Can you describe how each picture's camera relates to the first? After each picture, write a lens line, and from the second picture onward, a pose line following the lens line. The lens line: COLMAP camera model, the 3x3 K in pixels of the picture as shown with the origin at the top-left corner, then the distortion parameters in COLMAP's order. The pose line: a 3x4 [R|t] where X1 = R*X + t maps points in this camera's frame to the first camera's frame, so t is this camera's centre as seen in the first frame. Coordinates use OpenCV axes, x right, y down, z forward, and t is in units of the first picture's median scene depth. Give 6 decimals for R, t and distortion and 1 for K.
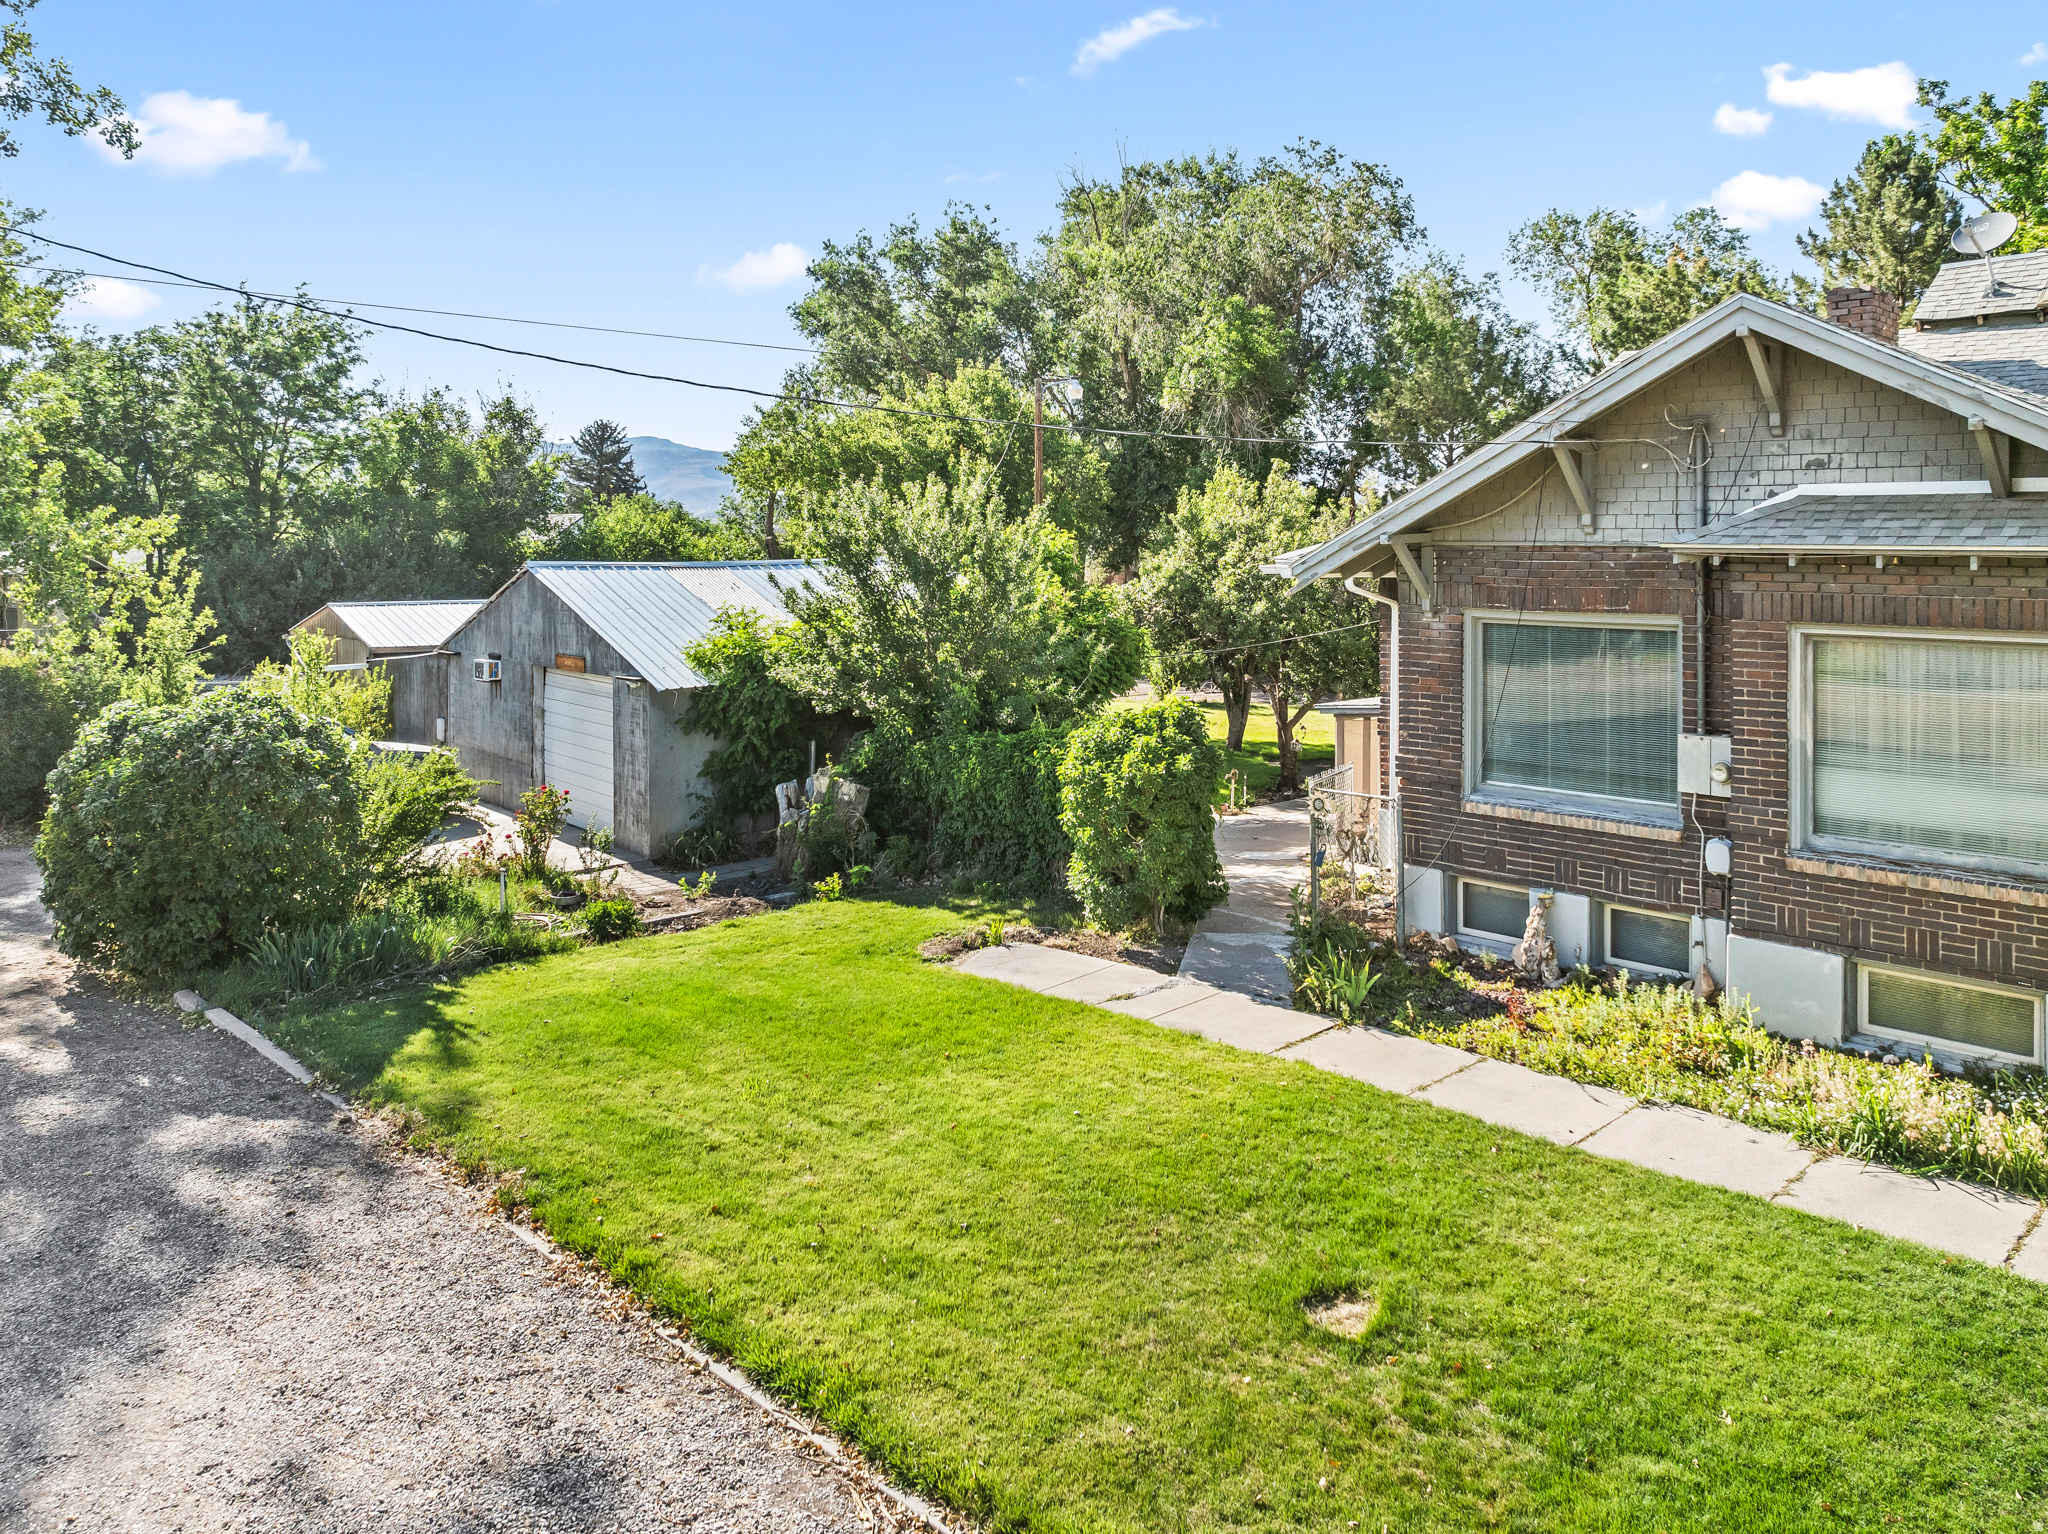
lens RADIAL K [[1505.9, 0, 1030.5], [0, 1505.9, 522.0], [0, 0, 1]] dist [-0.020771, -0.007308]
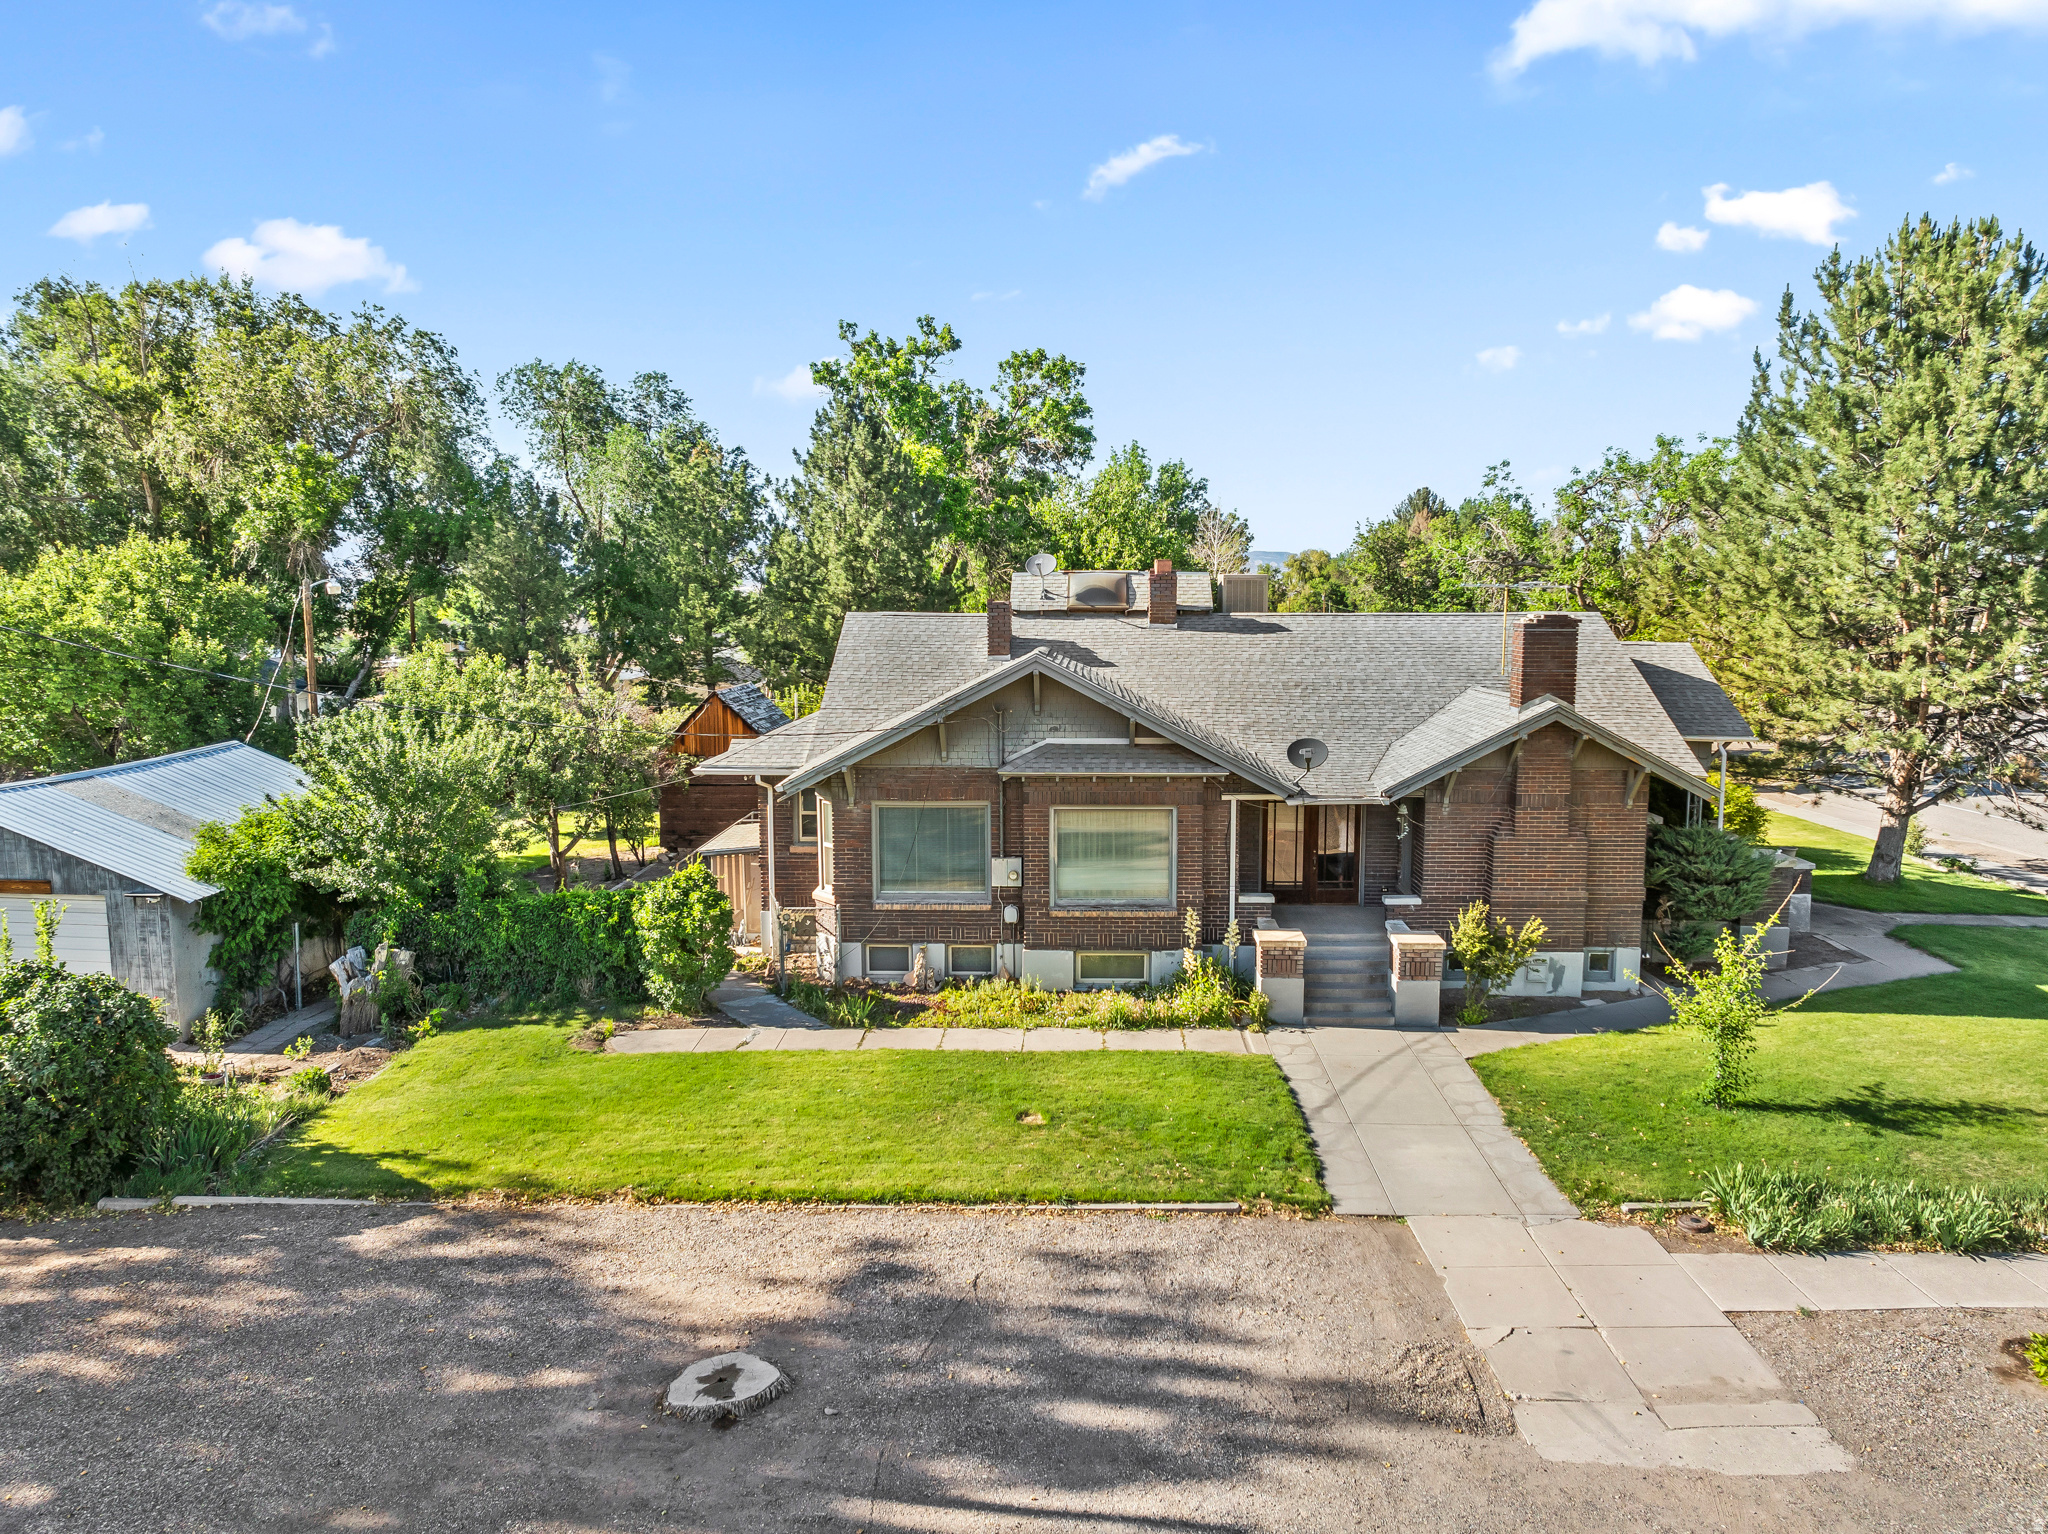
lens RADIAL K [[1448.4, 0, 1031.7], [0, 1448.4, 737.7], [0, 0, 1]] dist [-0.036090, 0.000682]
pose [[0.720573, -0.075039, 0.689307, -0.631192], [-0.003894, 0.993673, 0.112244, -0.175740], [-0.693368, -0.083564, 0.715722, -0.316224]]
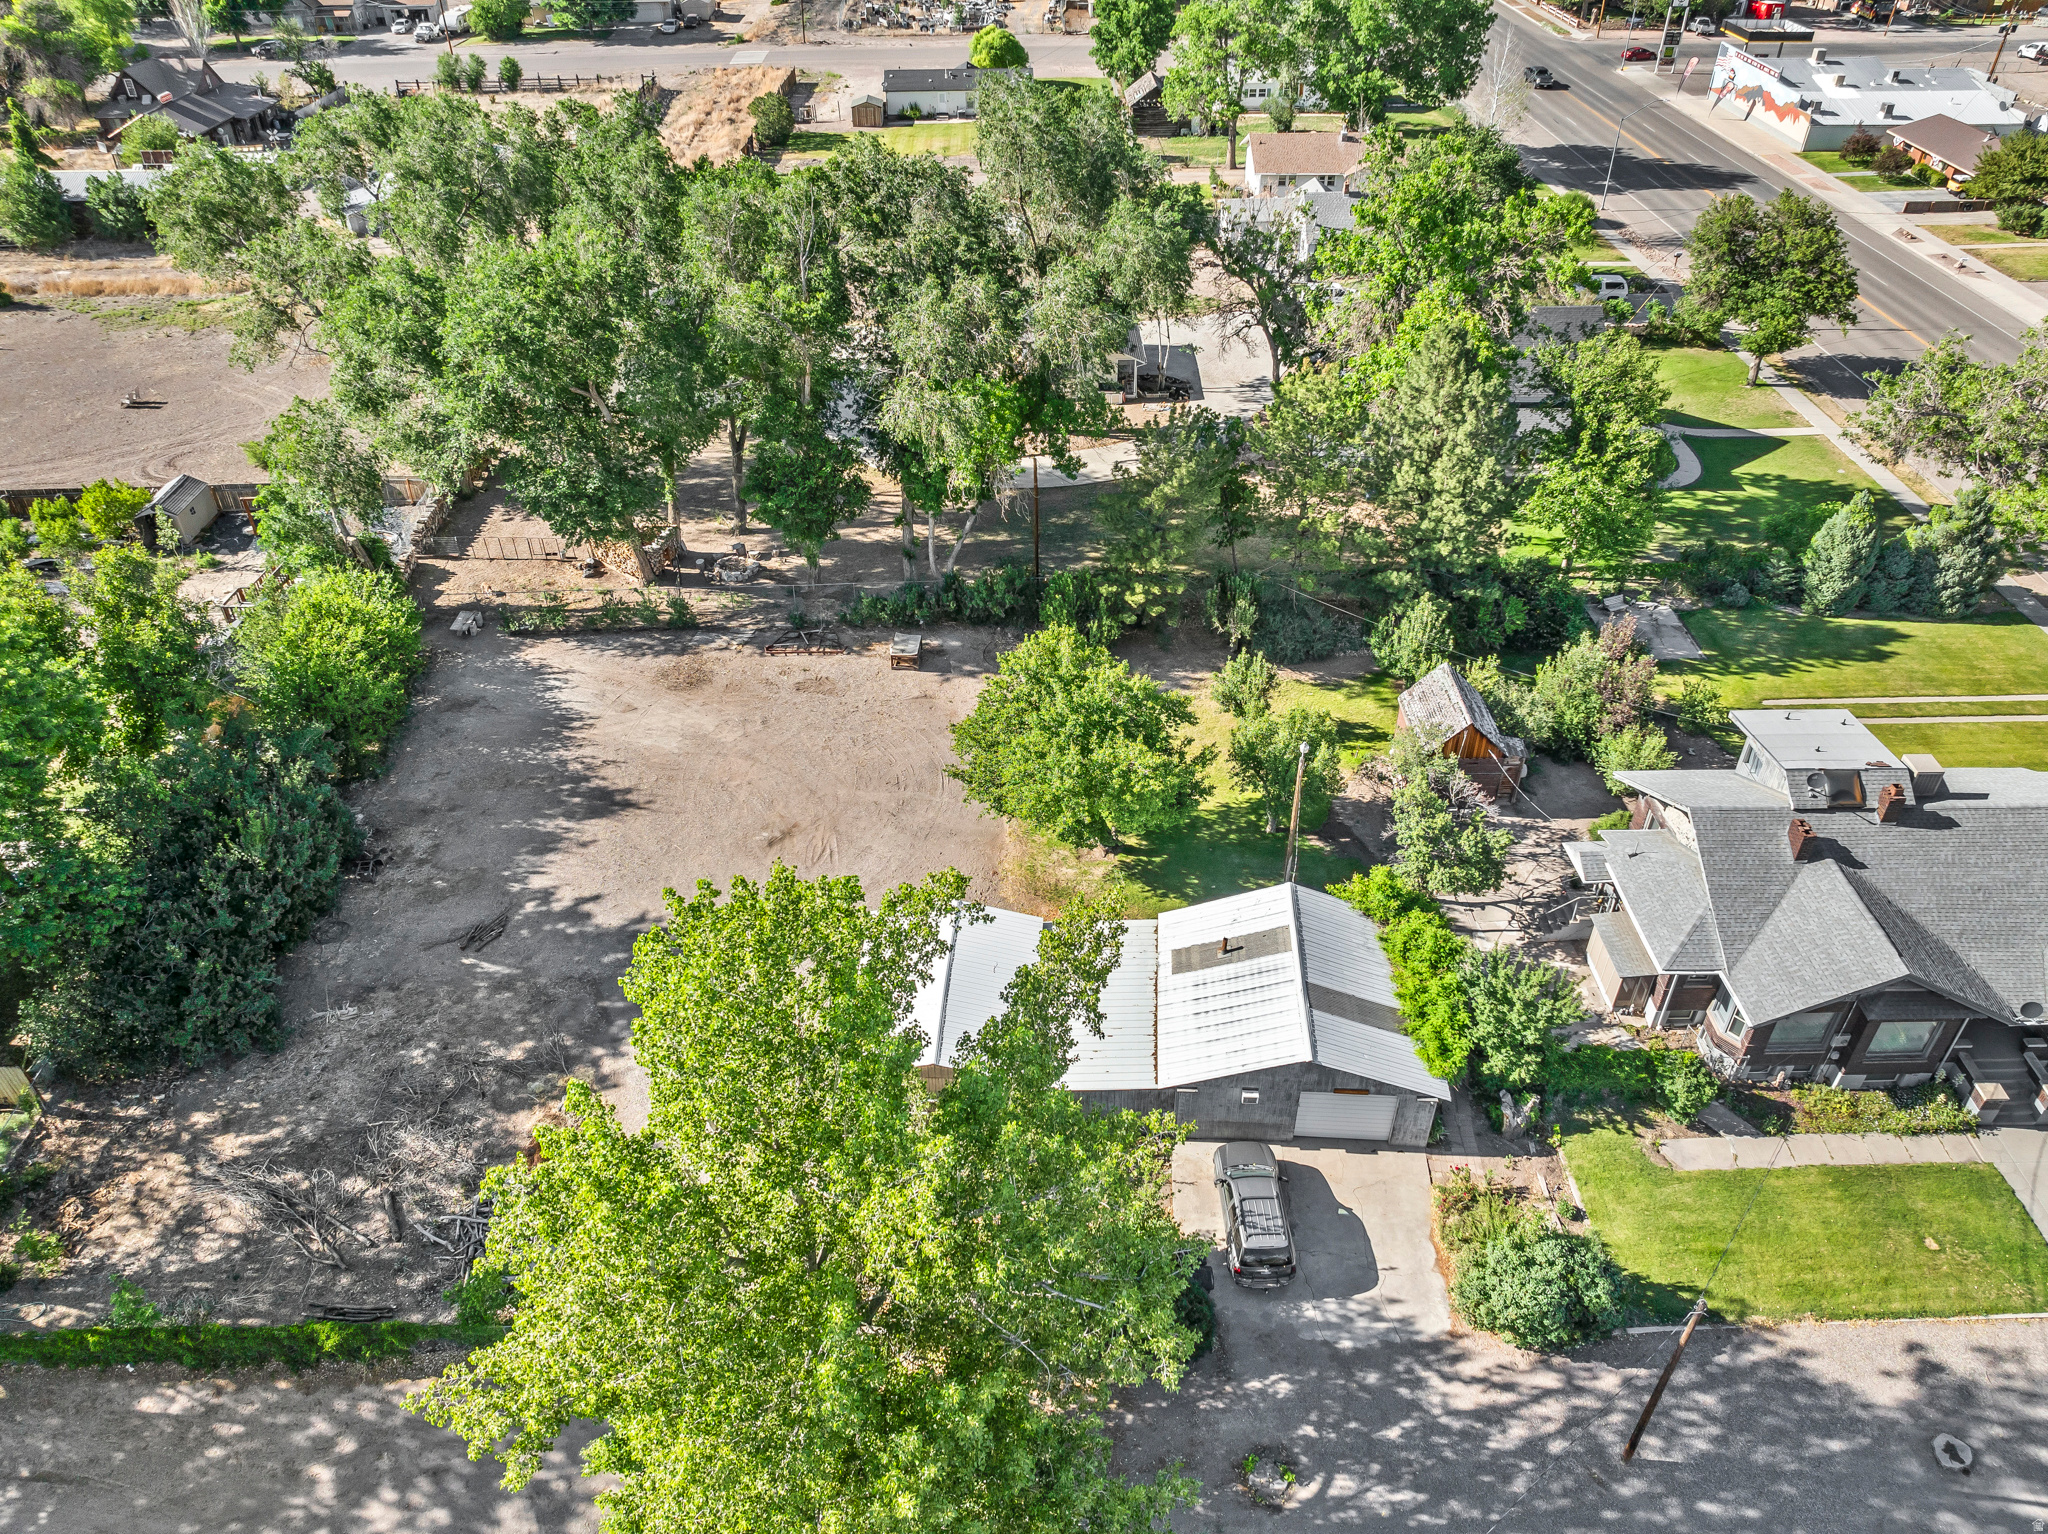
lens RADIAL K [[1442.1, 0, 1029.0], [0, 1442.1, 771.4], [0, 0, 1]] dist [-0.035917, 0.003563]
pose [[0.689648, -0.447581, 0.569260, -1.990264], [-0.001789, 0.785058, 0.619419, -1.902347], [-0.724143, -0.428199, 0.540613, 0.582240]]
